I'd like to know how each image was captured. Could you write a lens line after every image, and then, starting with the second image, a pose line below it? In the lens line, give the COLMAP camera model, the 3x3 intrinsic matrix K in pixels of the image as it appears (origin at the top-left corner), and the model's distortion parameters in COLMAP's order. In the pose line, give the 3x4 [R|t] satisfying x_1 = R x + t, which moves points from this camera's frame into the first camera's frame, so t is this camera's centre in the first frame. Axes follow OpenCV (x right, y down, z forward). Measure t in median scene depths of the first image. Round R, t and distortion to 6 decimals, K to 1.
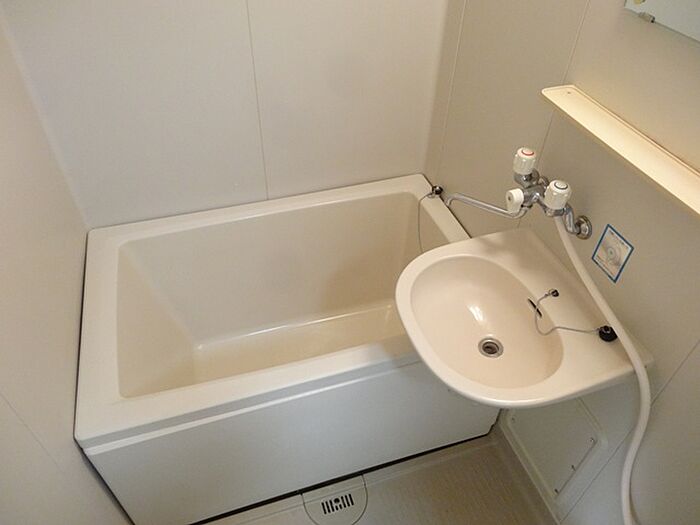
lens RADIAL K [[517.5, 0, 347.4], [0, 517.5, 263.1], [0, 0, 1]] dist [-0.011090, 0.009410]
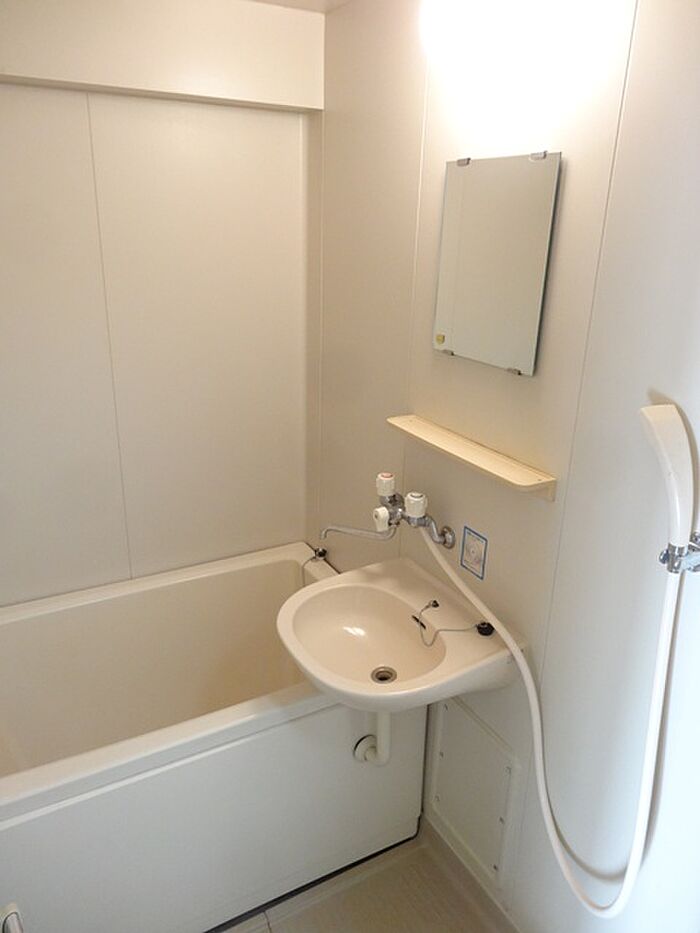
lens RADIAL K [[689.8, 0, 352.6], [0, 689.8, 465.0], [0, 0, 1]] dist [-0.011090, 0.009410]
pose [[0.979583, -0.059876, 0.191917, 0.002448], [0.129958, 0.916945, -0.377256, 0.299259], [-0.153389, 0.394495, 0.906005, -0.305457]]
